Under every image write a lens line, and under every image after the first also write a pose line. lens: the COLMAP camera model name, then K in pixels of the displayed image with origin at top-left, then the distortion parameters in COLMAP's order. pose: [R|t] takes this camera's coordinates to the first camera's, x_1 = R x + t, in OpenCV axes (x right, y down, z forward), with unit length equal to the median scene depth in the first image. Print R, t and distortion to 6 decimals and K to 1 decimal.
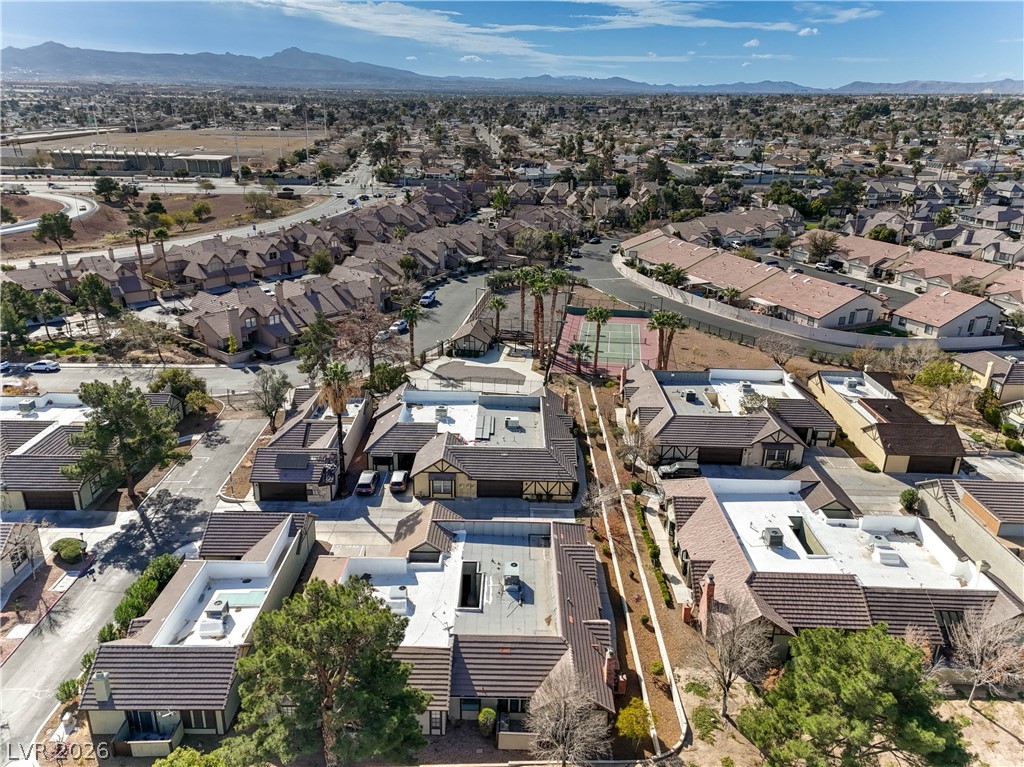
lens RADIAL K [[742.3, 0, 513.5], [0, 742.3, 382.9], [0, 0, 1]] dist [0.115472, -0.088161]
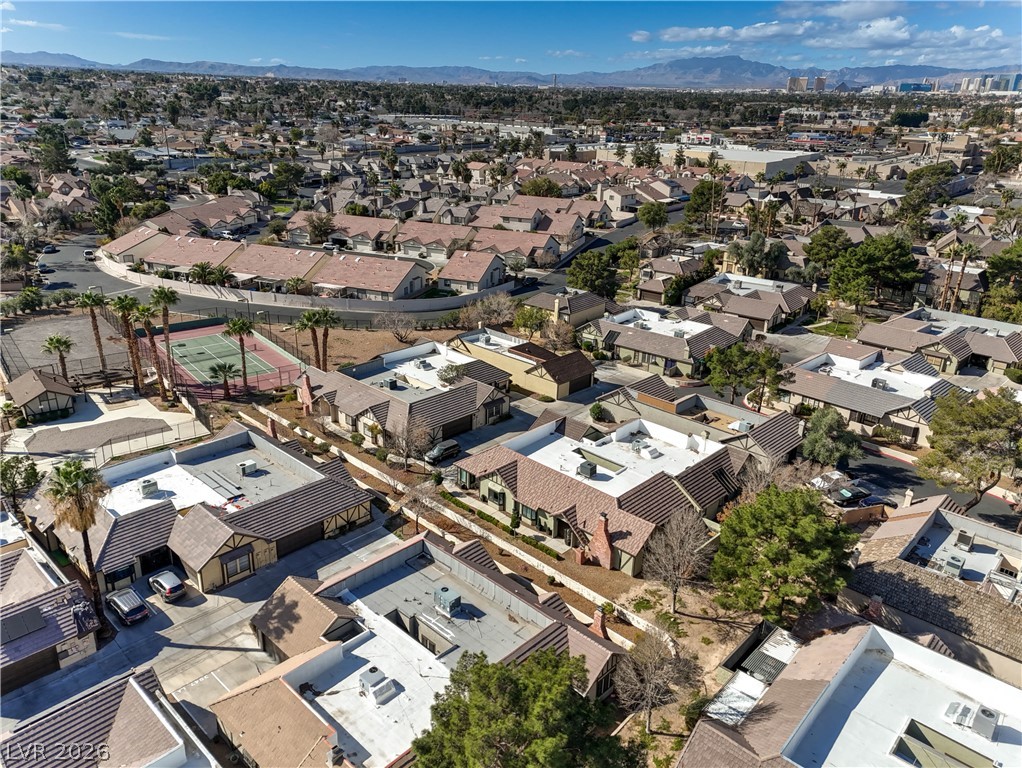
lens RADIAL K [[740.8, 0, 512.5], [0, 740.8, 383.4], [0, 0, 1]] dist [0.115472, -0.088161]
pose [[0.687420, -0.264025, 0.676568, -0.321125], [0.246650, 0.961081, 0.124448, -0.065798], [-0.683094, 0.081327, 0.725788, 0.144735]]
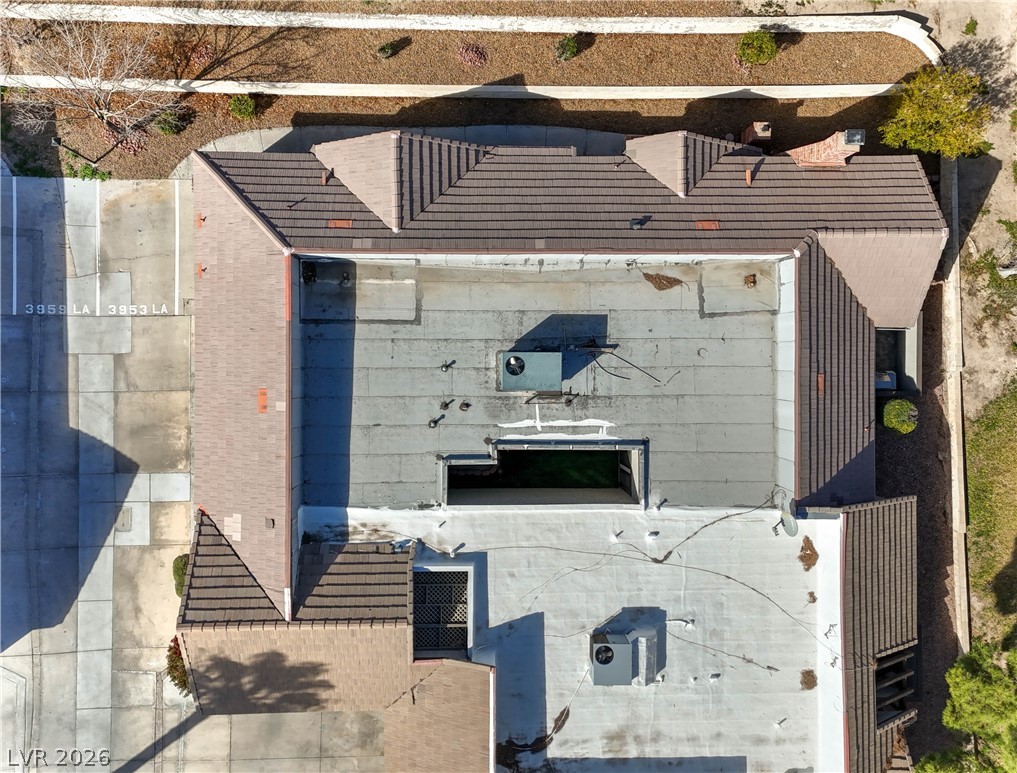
lens RADIAL K [[845.1, 0, 488.8], [0, 845.1, 357.8], [0, 0, 1]] dist [0.078628, -0.003649]
pose [[-0.006321, -0.999628, -0.026537, 0.009972], [0.319597, -0.027165, 0.947164, -0.095136], [-0.947532, -0.002494, 0.319650, 0.550513]]
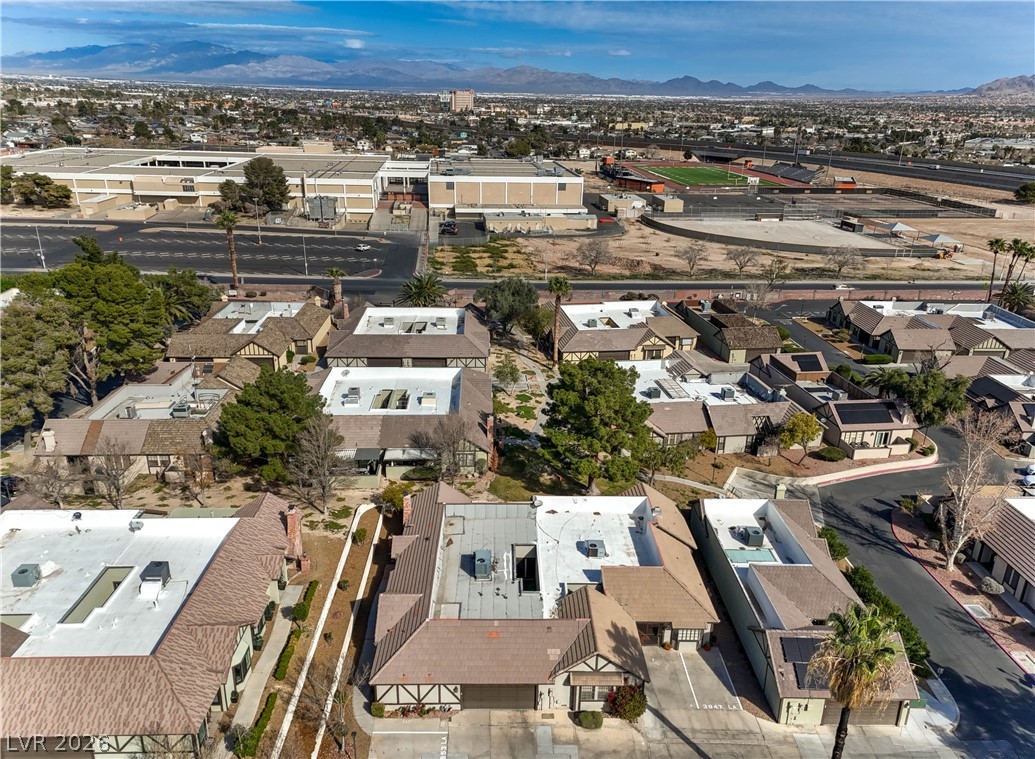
lens RADIAL K [[756.3, 0, 520.0], [0, 756.3, 383.0], [0, 0, 1]] dist [0.073026, -0.007341]
pose [[-0.998647, -0.029870, -0.042565, -0.000304], [-0.050593, 0.747257, 0.662607, -0.334517], [0.012015, 0.663864, -0.747757, 0.968660]]
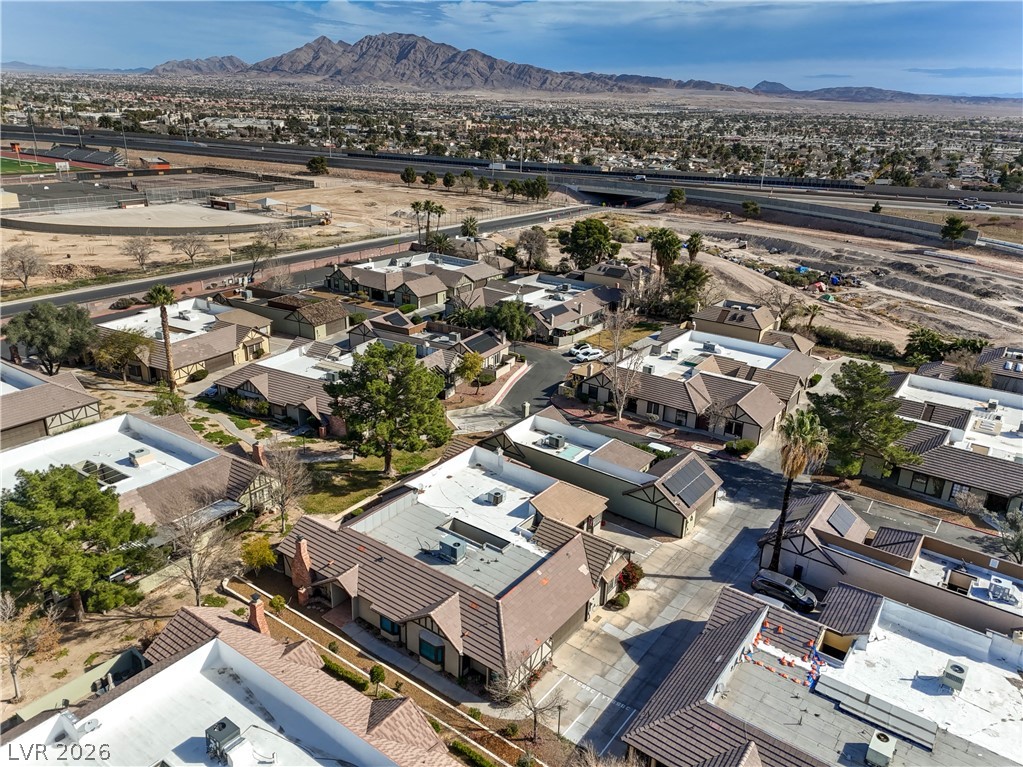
lens RADIAL K [[741.5, 0, 513.0], [0, 741.5, 382.9], [0, 0, 1]] dist [0.115472, -0.088161]
pose [[-0.588414, 0.252890, -0.767995, 0.394704], [-0.326848, 0.794374, 0.511997, -0.265295], [0.739553, 0.552284, -0.384764, 0.814097]]
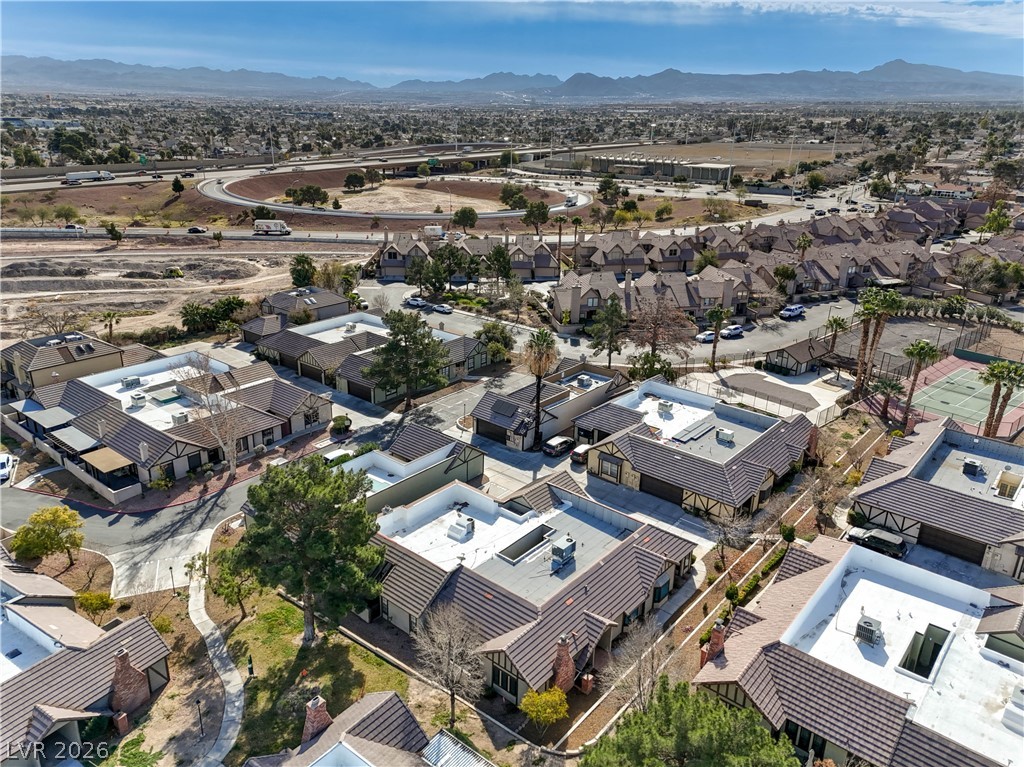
lens RADIAL K [[742.3, 0, 513.5], [0, 742.3, 382.9], [0, 0, 1]] dist [0.115472, -0.088161]
pose [[0.768597, 0.222771, -0.599693, 0.313742], [-0.233956, 0.970356, 0.060614, -0.004411], [0.595419, 0.093714, 0.797931, 0.080236]]
